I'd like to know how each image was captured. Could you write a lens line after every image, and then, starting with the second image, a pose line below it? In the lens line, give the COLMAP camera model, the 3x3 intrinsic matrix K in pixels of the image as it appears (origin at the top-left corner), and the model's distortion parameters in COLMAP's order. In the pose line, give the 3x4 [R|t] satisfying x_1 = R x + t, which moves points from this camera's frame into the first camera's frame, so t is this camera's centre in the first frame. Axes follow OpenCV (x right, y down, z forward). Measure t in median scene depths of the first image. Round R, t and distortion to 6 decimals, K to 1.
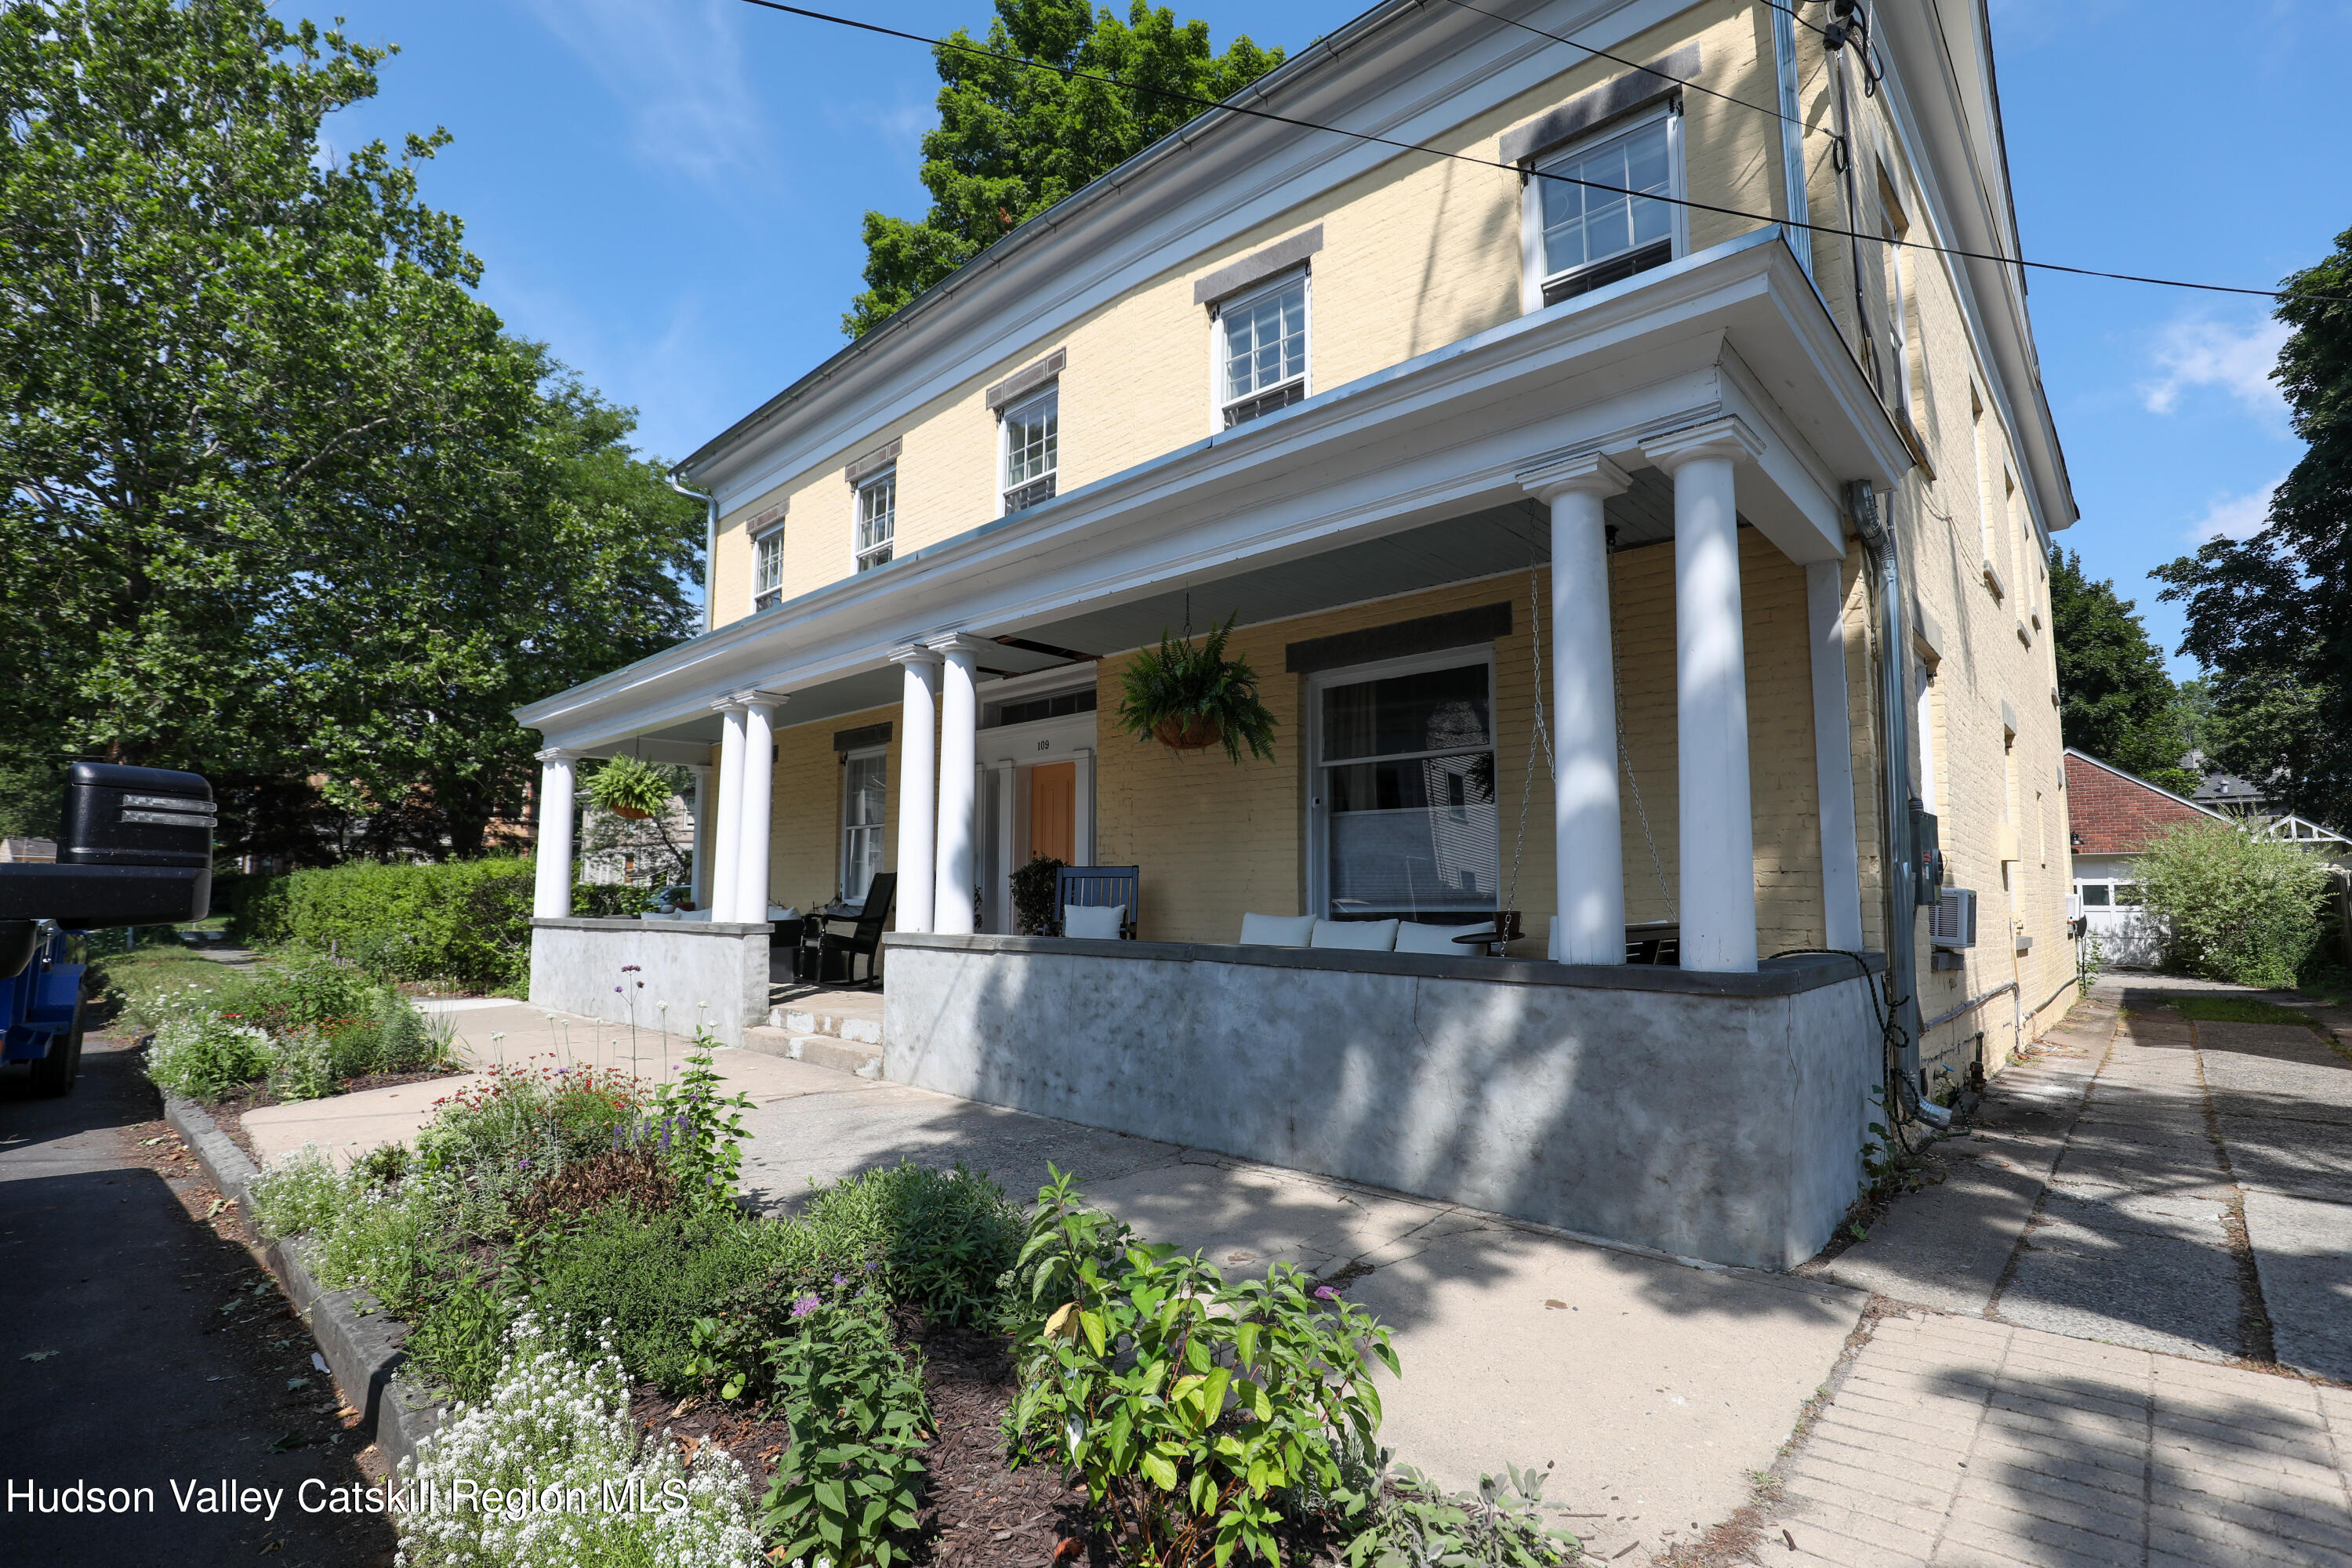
lens RADIAL K [[1064.5, 0, 1177.7], [0, 1064.5, 790.6], [0, 0, 1]] dist [-0.032804, 0.006865]
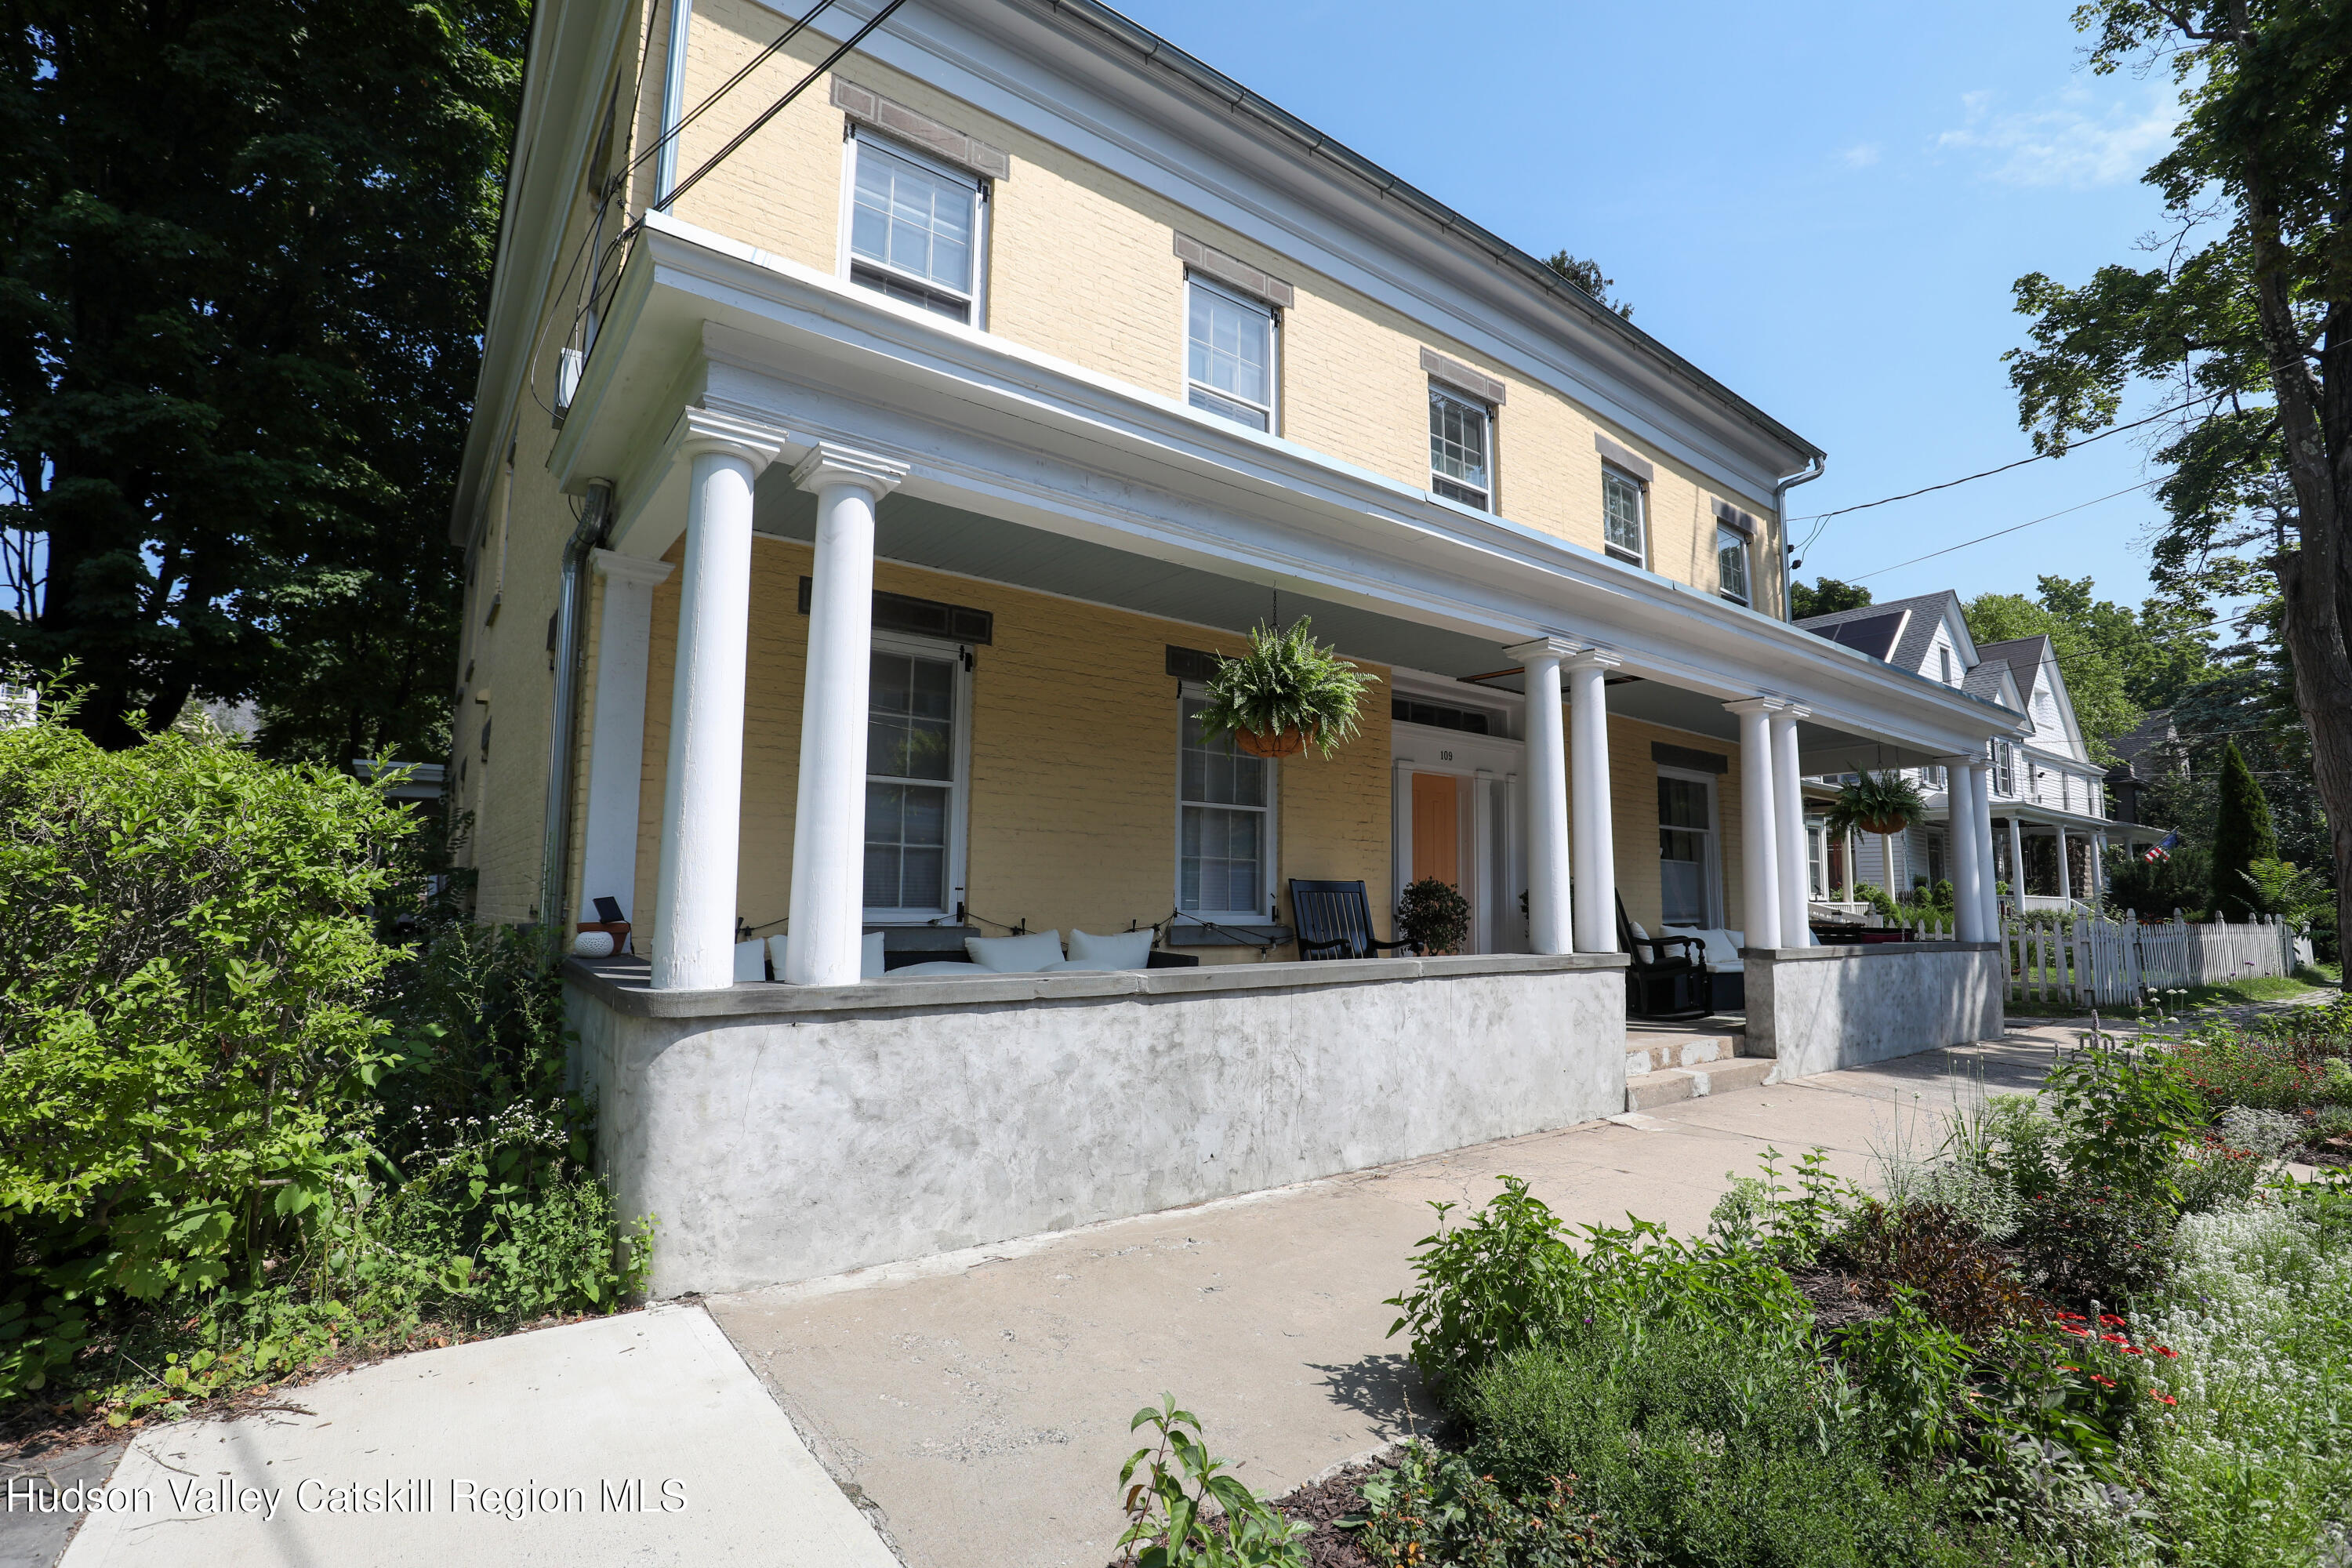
lens RADIAL K [[1064.5, 0, 1177.7], [0, 1064.5, 790.6], [0, 0, 1]] dist [-0.032804, 0.006865]
pose [[0.176320, 0.108480, 0.978337, -1.057516], [-0.104580, 0.990348, -0.090964, 0.096811], [-0.978762, -0.086275, 0.185963, 1.010823]]
